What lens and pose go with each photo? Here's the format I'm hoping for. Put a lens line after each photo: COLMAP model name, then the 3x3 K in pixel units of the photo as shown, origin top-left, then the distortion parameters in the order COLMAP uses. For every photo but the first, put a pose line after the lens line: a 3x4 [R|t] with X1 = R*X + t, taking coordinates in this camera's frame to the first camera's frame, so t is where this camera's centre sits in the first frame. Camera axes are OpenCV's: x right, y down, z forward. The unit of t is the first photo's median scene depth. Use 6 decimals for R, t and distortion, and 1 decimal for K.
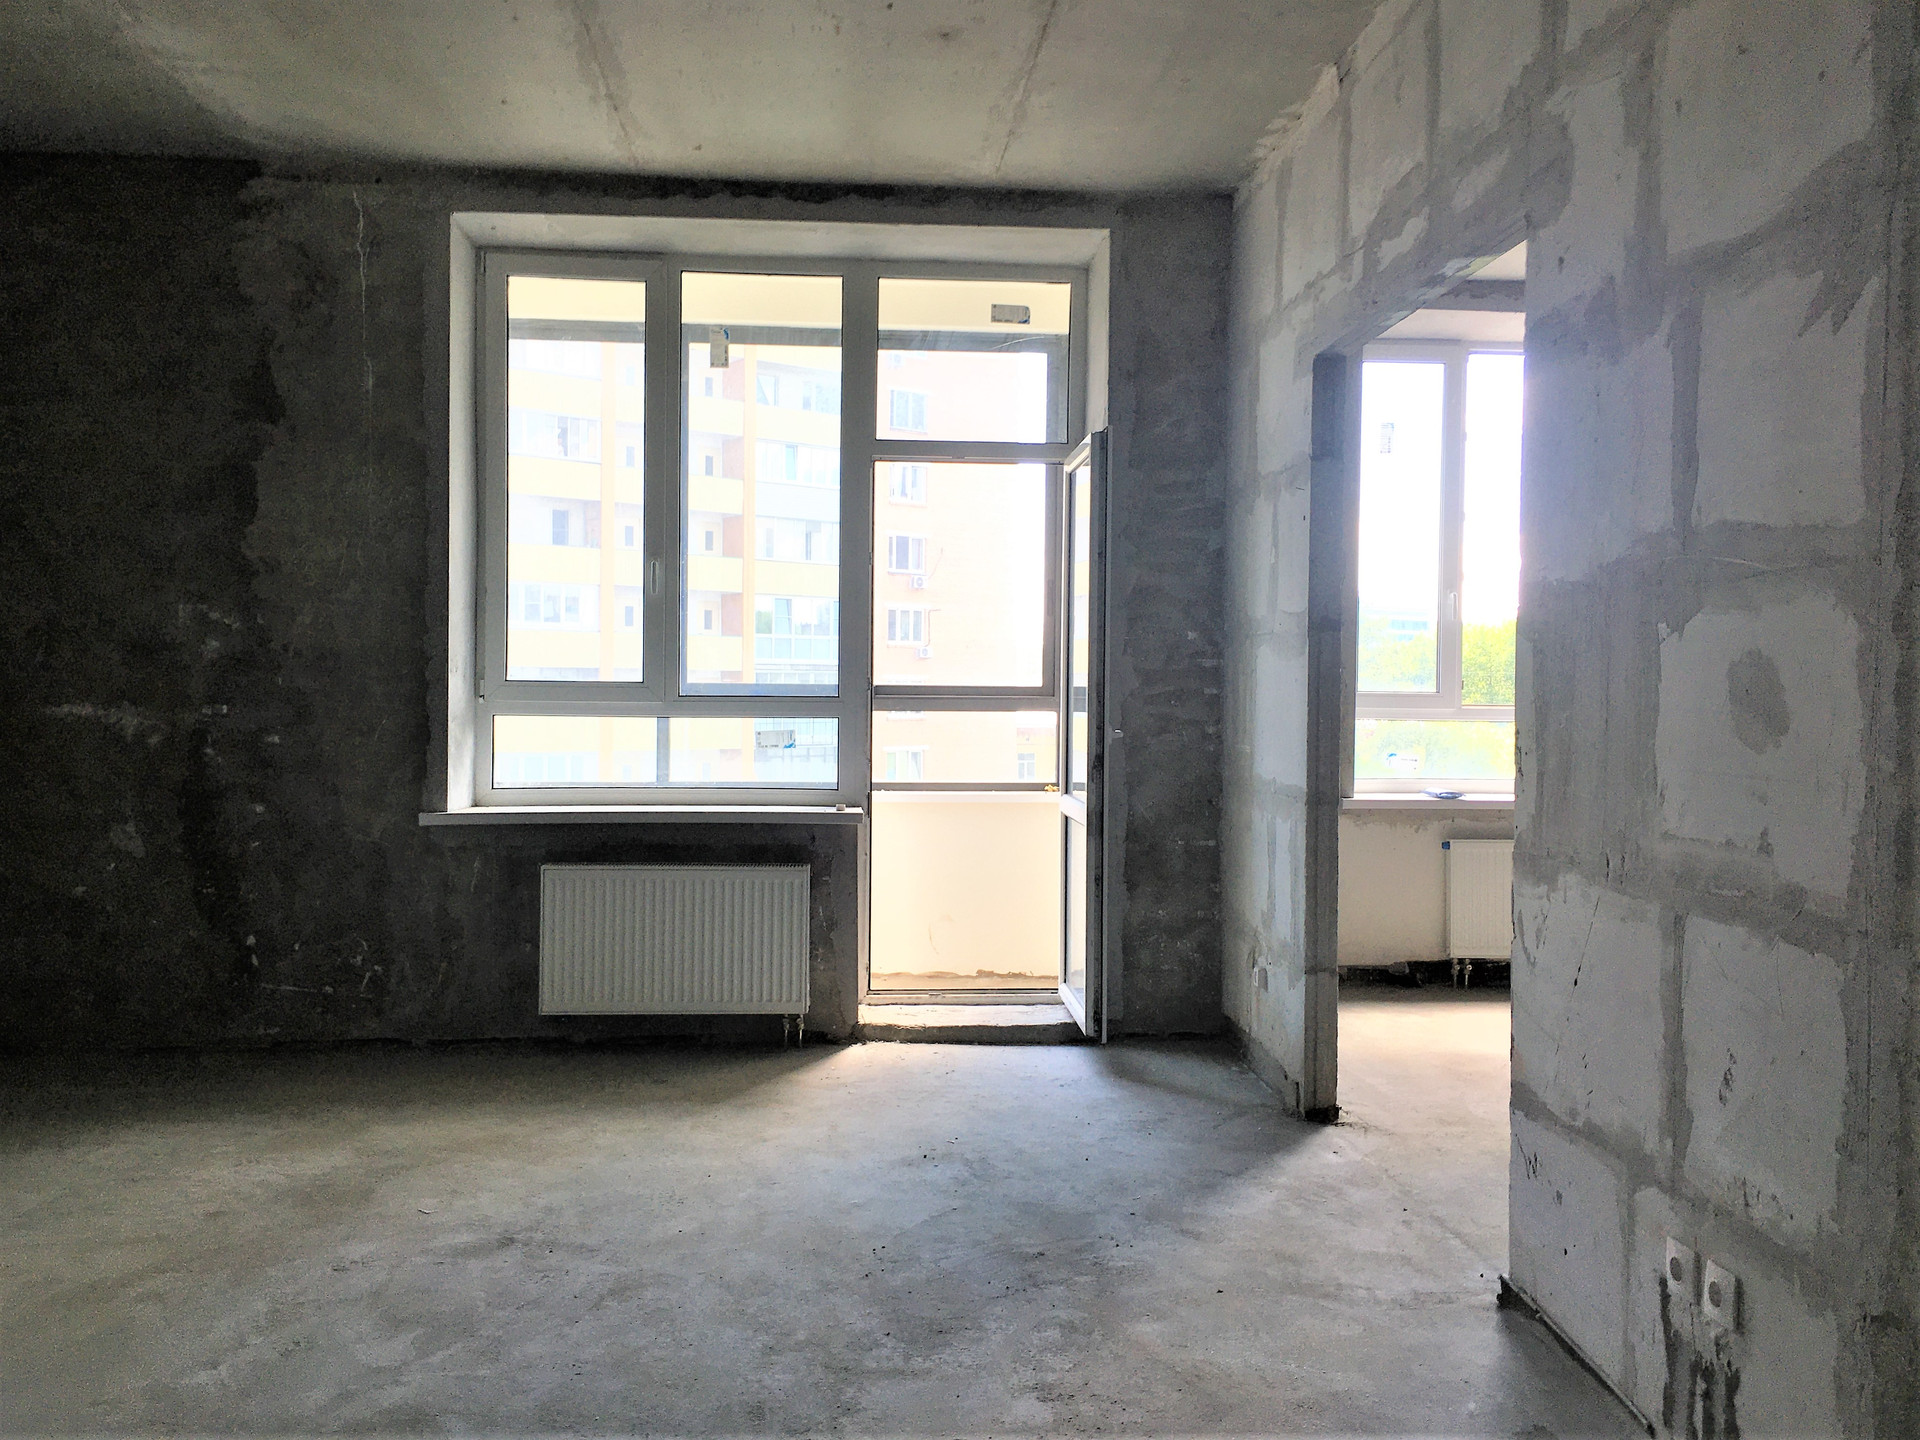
lens RADIAL K [[1606.4, 0, 1040.2], [0, 1606.4, 689.0], [0, 0, 1]] dist [0.043658, -0.086605]
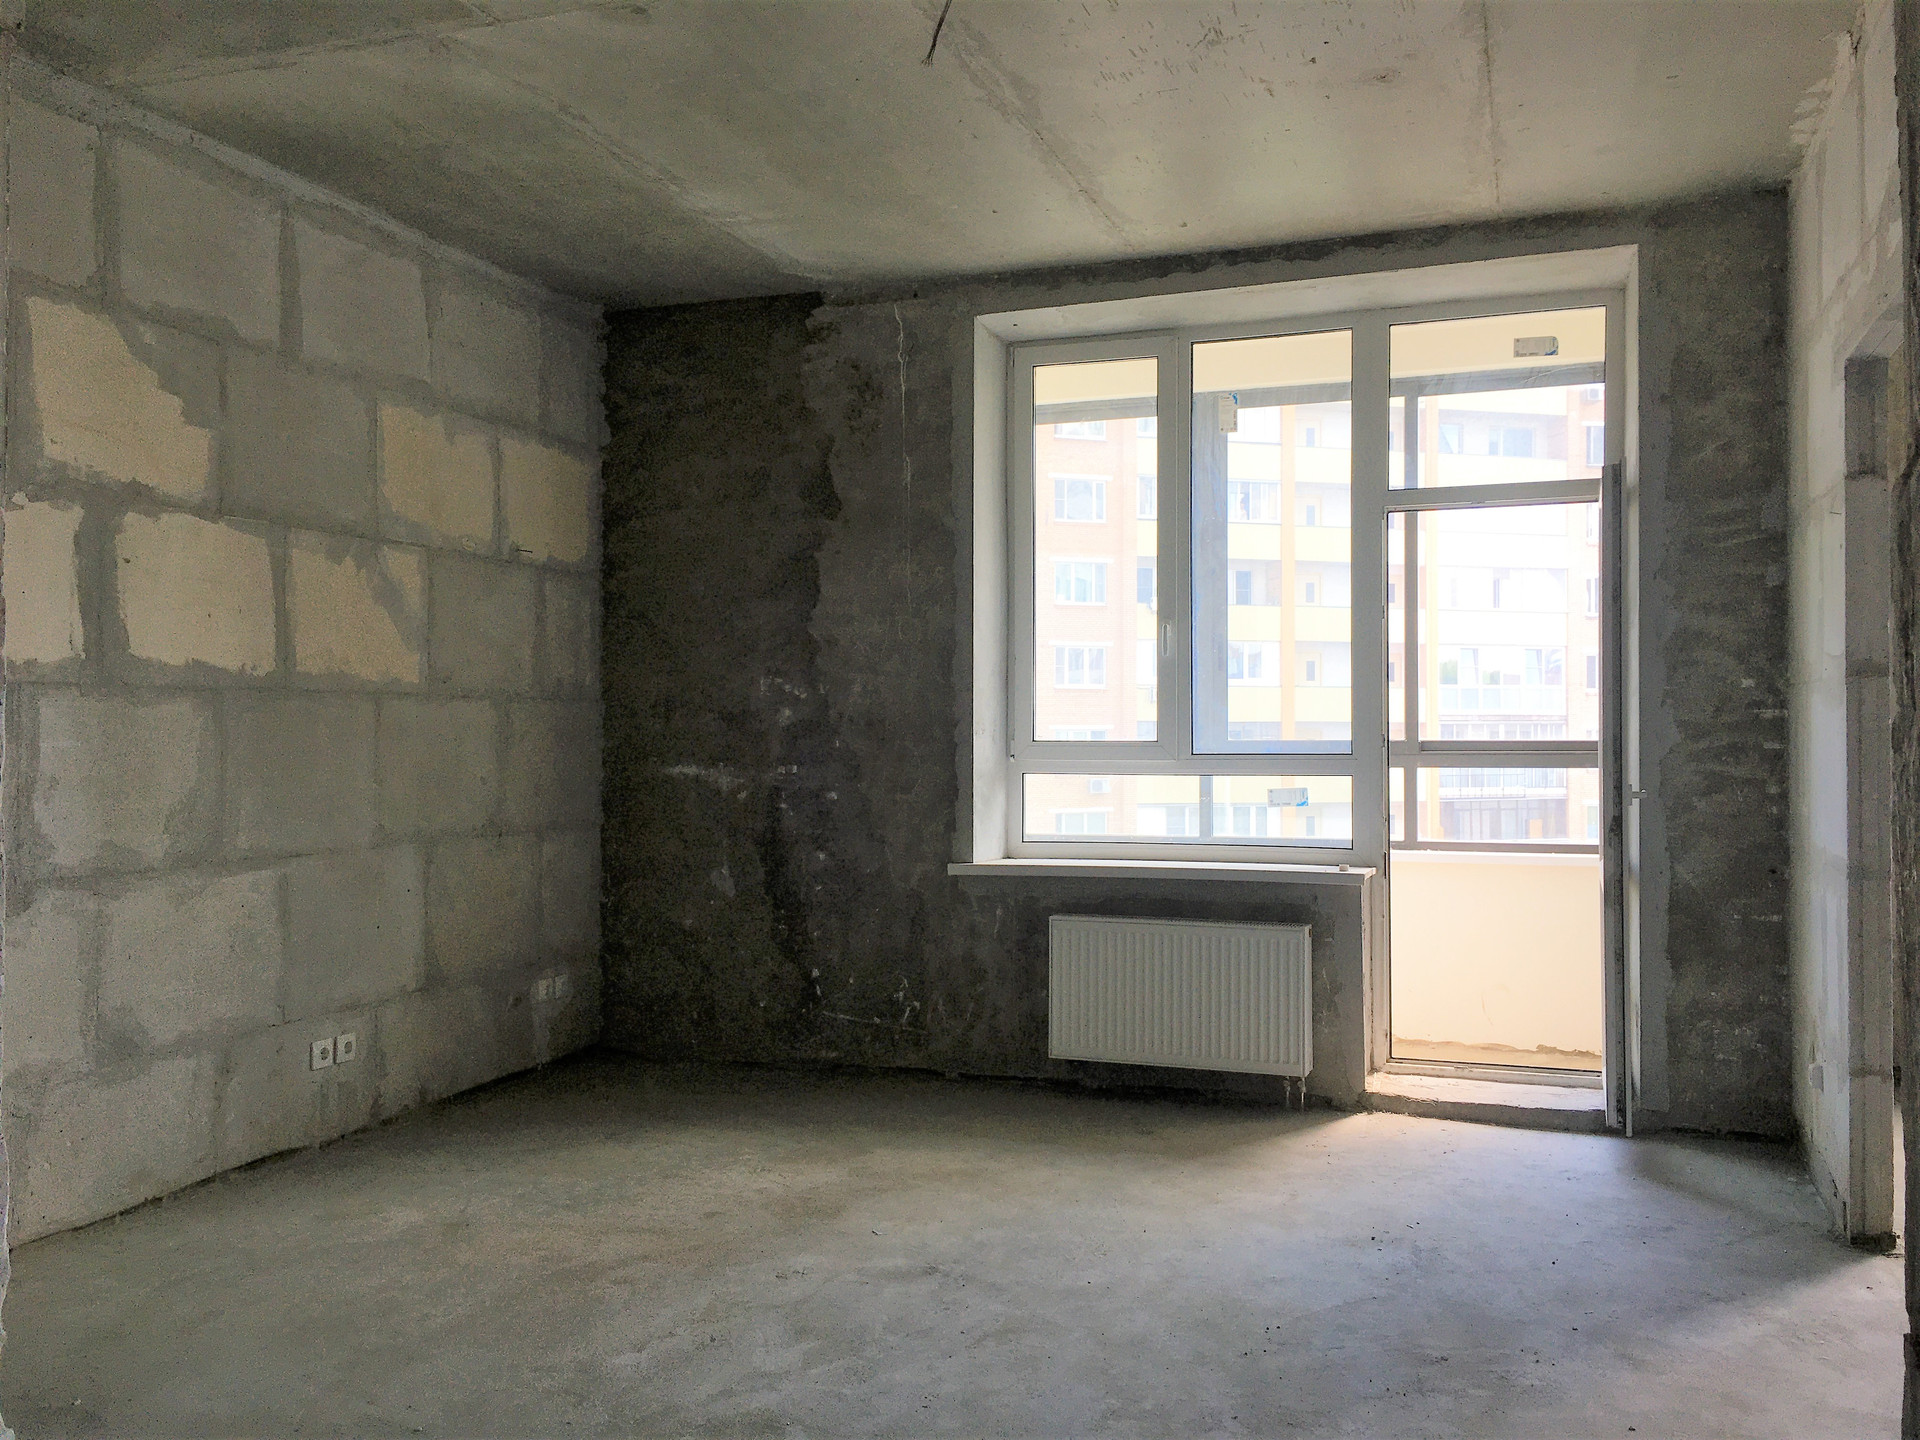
lens RADIAL K [[1606.4, 0, 1072.7], [0, 1606.4, 677.4], [0, 0, 1]] dist [0.043658, -0.086605]
pose [[0.910334, -0.025294, -0.413101, 0.143778], [0.009462, 0.999142, -0.040326, -0.004325], [0.413767, 0.032801, 0.909792, 0.037766]]
